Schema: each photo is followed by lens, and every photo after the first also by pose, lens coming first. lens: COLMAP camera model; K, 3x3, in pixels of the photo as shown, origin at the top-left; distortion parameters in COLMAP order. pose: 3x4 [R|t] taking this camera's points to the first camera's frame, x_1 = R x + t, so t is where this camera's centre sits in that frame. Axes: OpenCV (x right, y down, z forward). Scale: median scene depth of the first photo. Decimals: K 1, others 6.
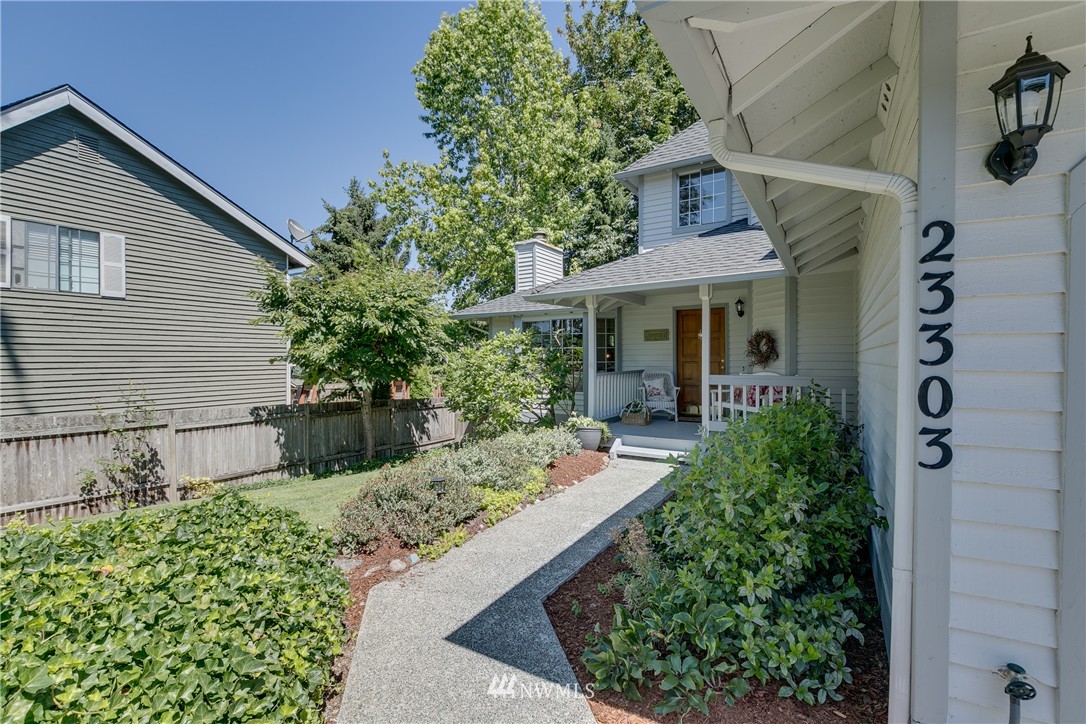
lens RADIAL K [[487.1, 0, 536.6], [0, 487.1, 361.3], [0, 0, 1]] dist [0.003643, -0.002074]
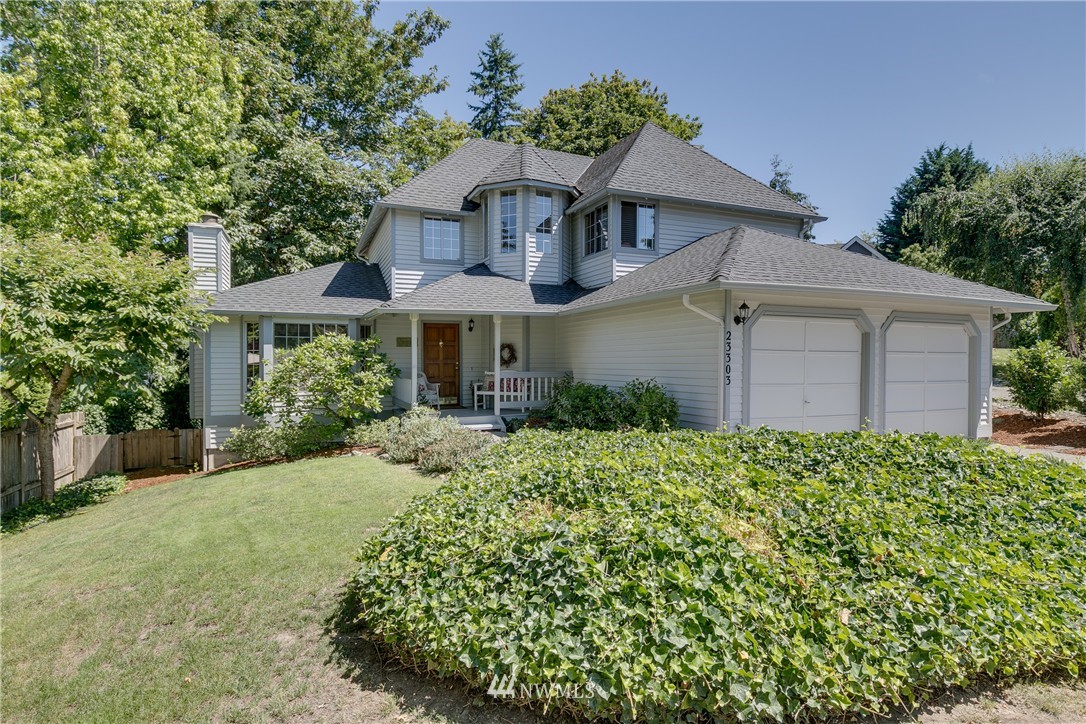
lens RADIAL K [[586.6, 0, 543.1], [0, 586.6, 360.3], [0, 0, 1]] dist [0.007761, -0.002694]
pose [[0.568163, 0.005272, 0.822899, -0.791699], [0.002751, 0.999962, -0.008306, 0.005085], [-0.822912, 0.006983, 0.568126, -0.118887]]
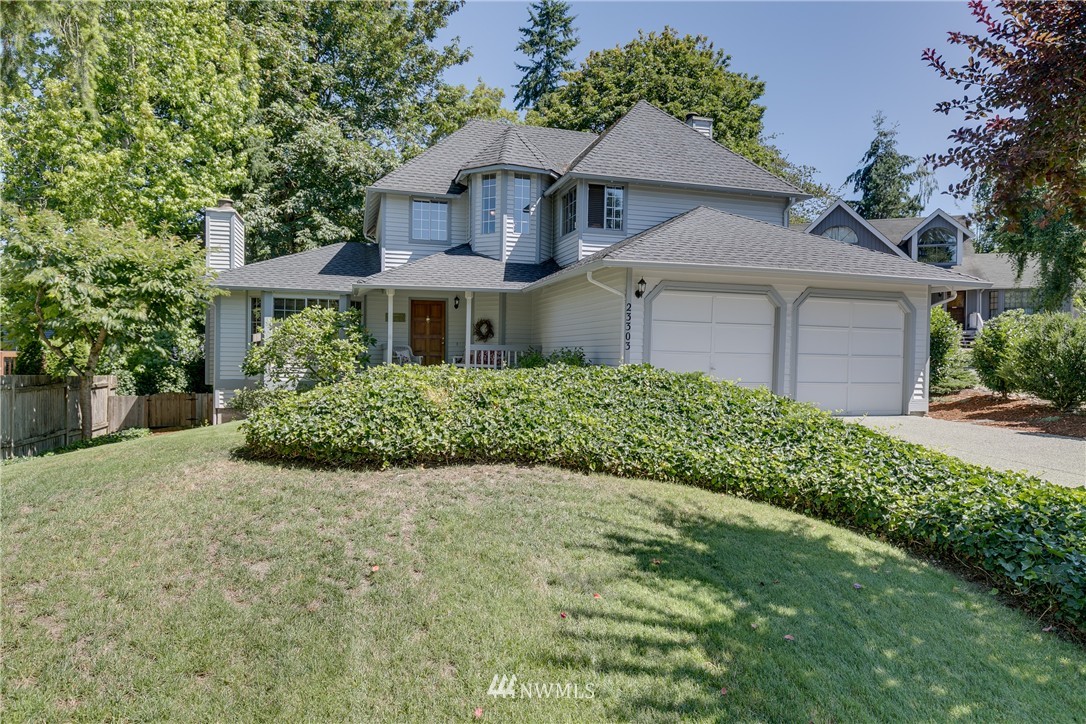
lens RADIAL K [[699.3, 0, 548.8], [0, 699.3, 362.9], [0, 0, 1]] dist [0.016787, -0.001725]
pose [[0.661145, 0.006894, 0.750227, -0.916534], [-0.013555, 0.999904, 0.002757, 0.059365], [-0.750136, -0.011993, 0.661175, -0.569241]]
